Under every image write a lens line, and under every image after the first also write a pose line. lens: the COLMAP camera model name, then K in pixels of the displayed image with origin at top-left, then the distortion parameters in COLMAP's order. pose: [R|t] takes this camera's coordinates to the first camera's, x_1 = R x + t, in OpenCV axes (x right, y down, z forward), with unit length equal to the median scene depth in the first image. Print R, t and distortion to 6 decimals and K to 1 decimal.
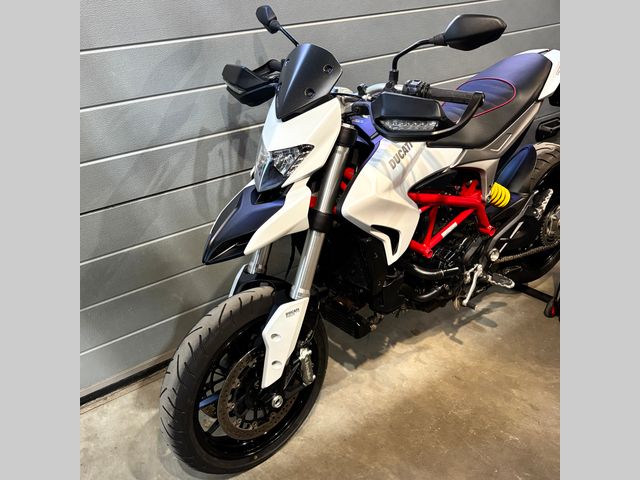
lens RADIAL K [[649.6, 0, 320.0], [0, 649.6, 240.0], [0, 0, 1]] dist [0.043264, -0.011127]
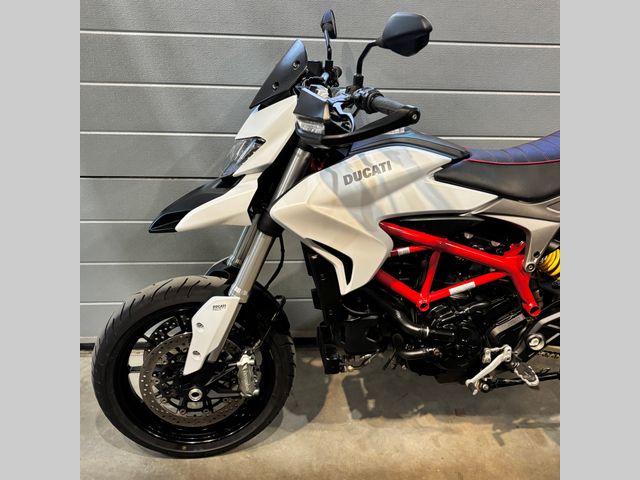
lens RADIAL K [[668.9, 0, 320.0], [0, 668.9, 240.0], [0, 0, 1]] dist [0.011171, 0.003942]
pose [[0.832601, 0.246085, -0.496204, 0.463969], [-0.287216, 0.957841, -0.006904, -0.016674], [0.473585, 0.148266, 0.868179, 0.166681]]
